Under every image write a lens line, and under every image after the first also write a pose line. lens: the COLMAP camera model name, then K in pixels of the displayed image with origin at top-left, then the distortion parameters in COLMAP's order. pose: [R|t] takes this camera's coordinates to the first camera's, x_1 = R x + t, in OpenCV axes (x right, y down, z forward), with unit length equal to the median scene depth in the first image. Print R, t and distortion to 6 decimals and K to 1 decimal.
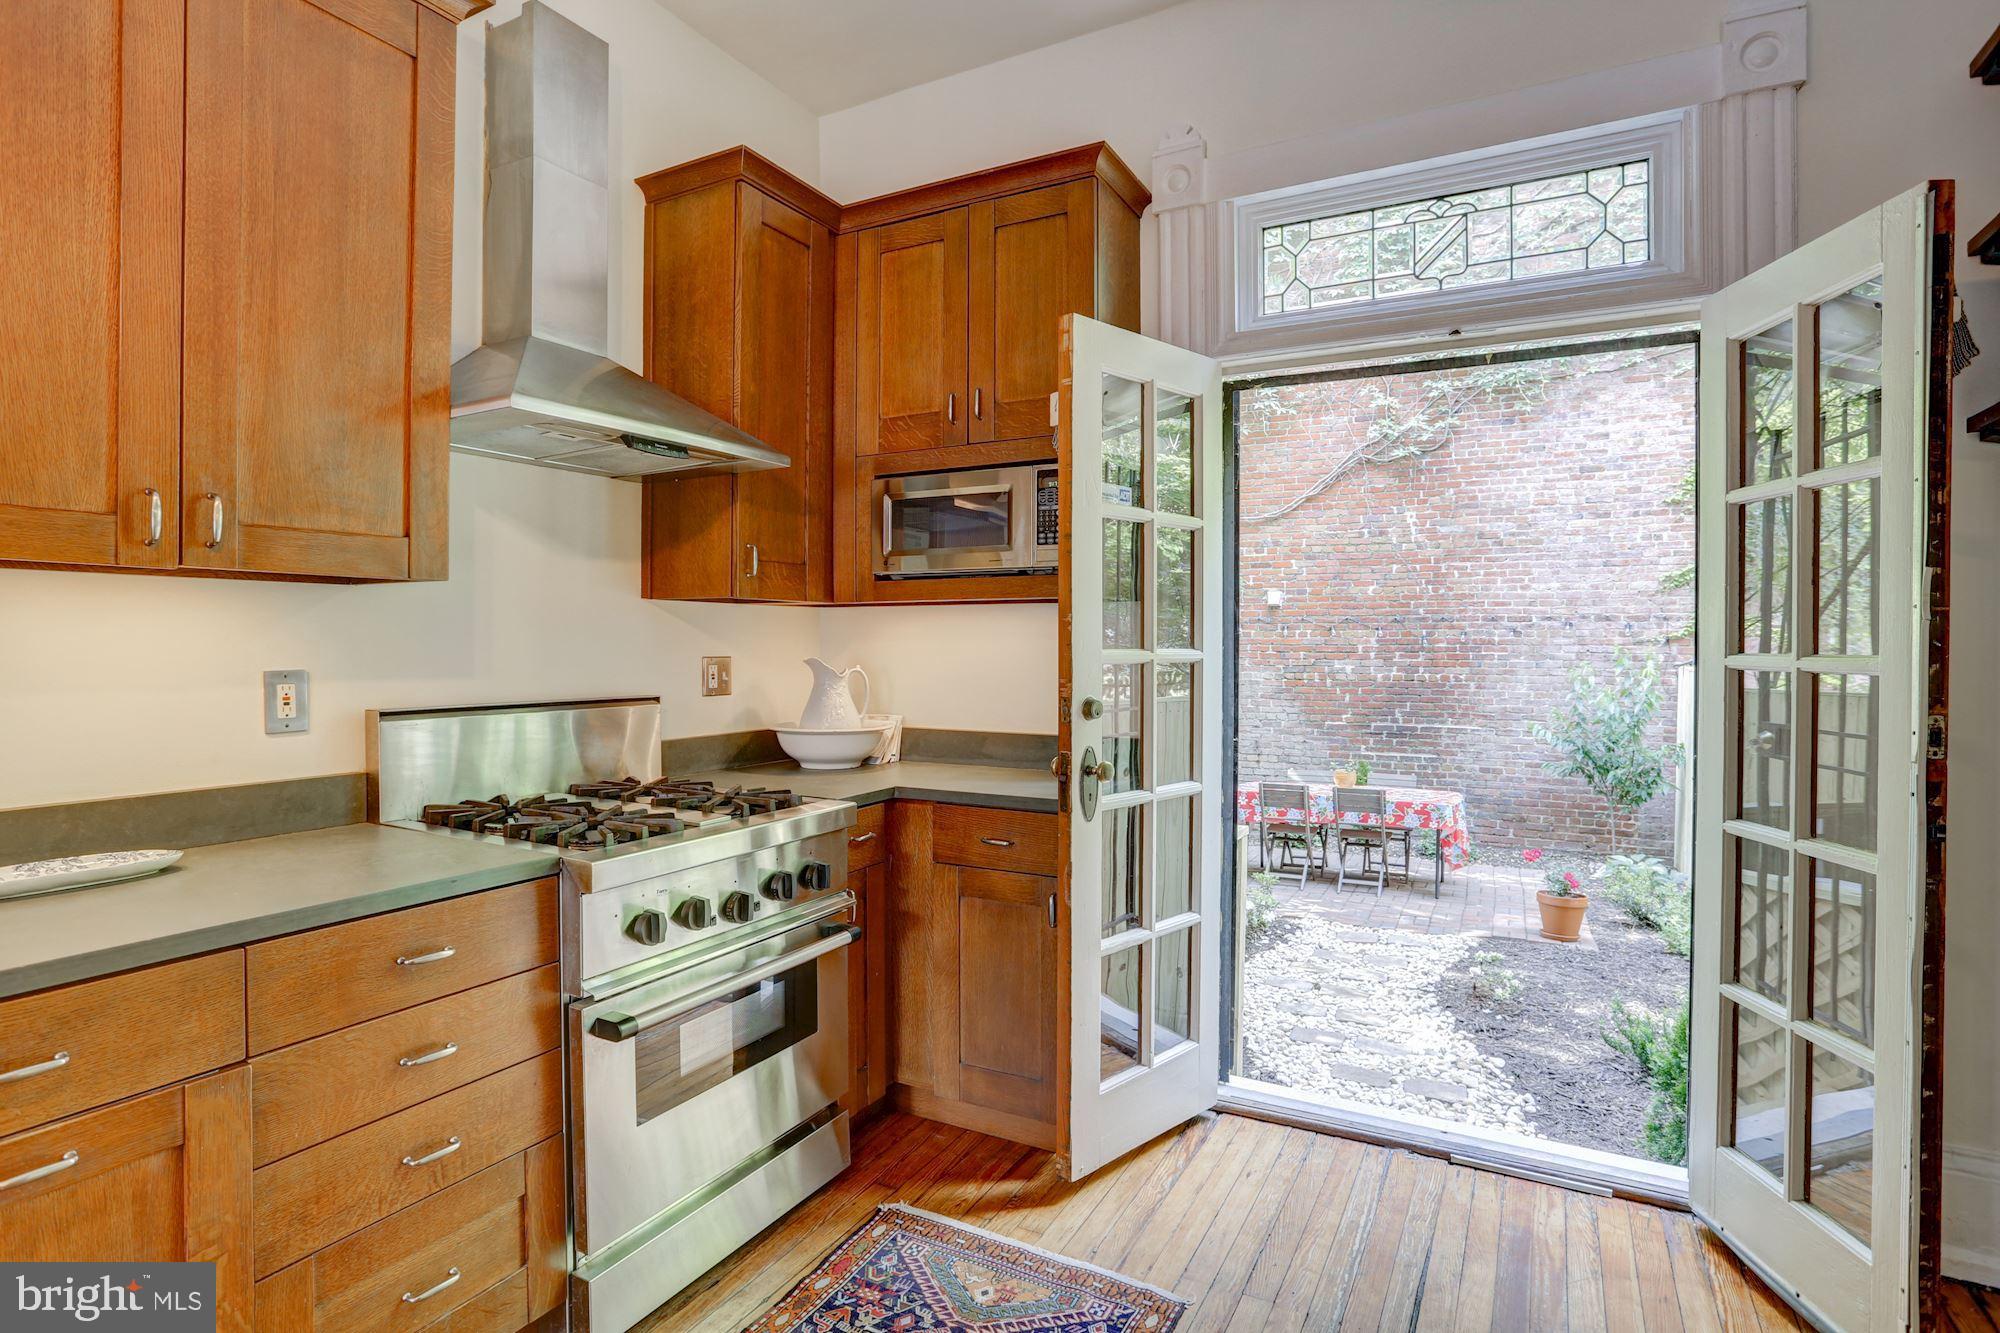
lens RADIAL K [[1003.8, 0, 1000.8], [0, 1003.8, 651.2], [0, 0, 1]] dist [-0.062516, 0.025395]
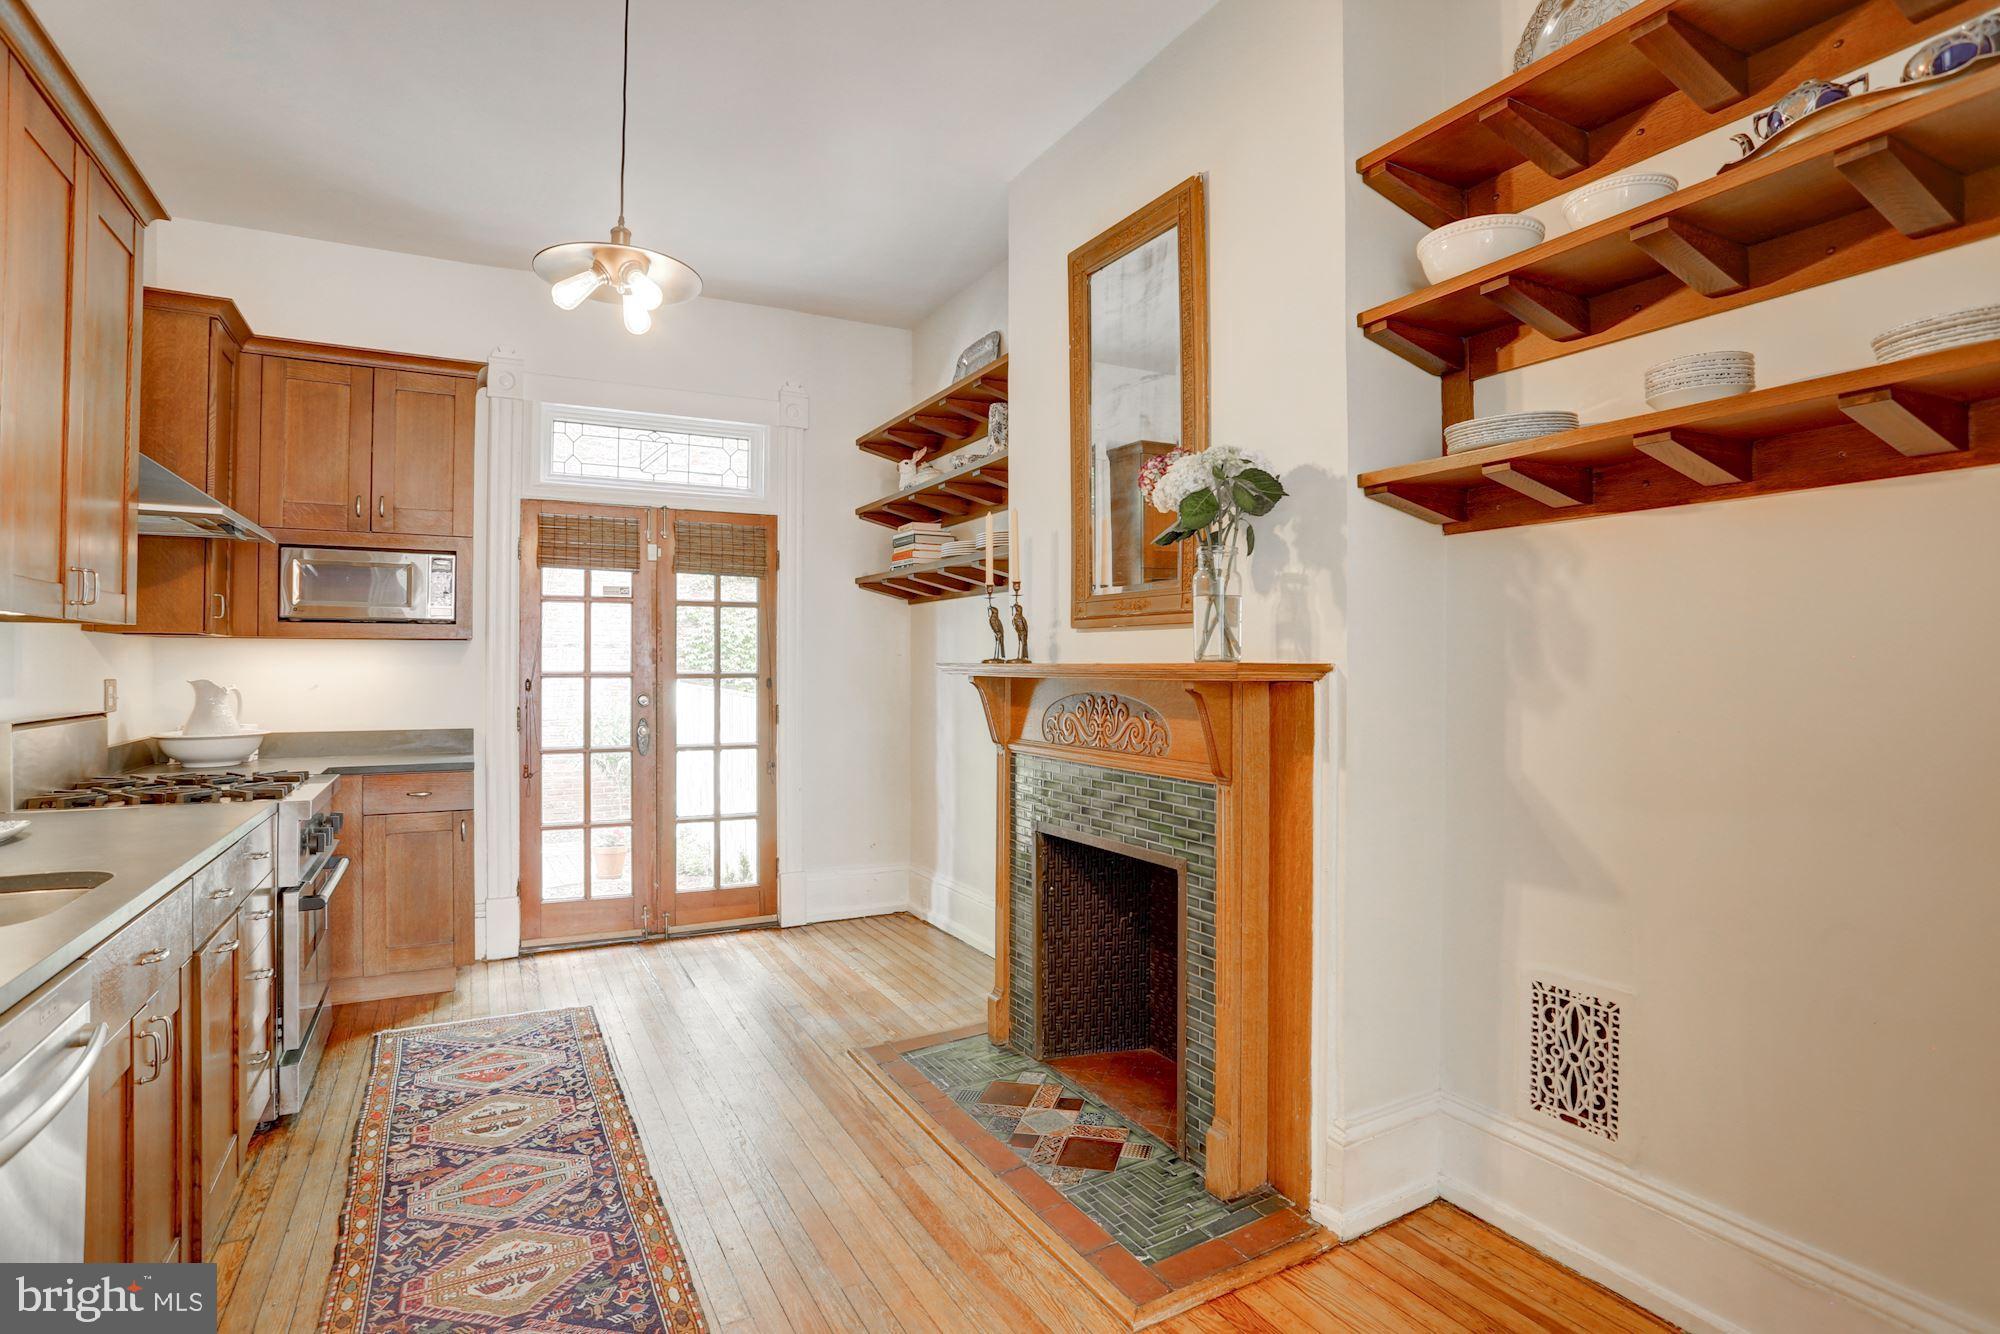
lens RADIAL K [[1003.8, 0, 1012.7], [0, 1003.8, 655.9], [0, 0, 1]] dist [-0.062516, 0.025395]
pose [[0.532989, 0.006460, 0.846097, -0.762804], [0.006309, 0.999913, -0.011609, -0.002725], [-0.846098, 0.011525, 0.532902, -0.568980]]
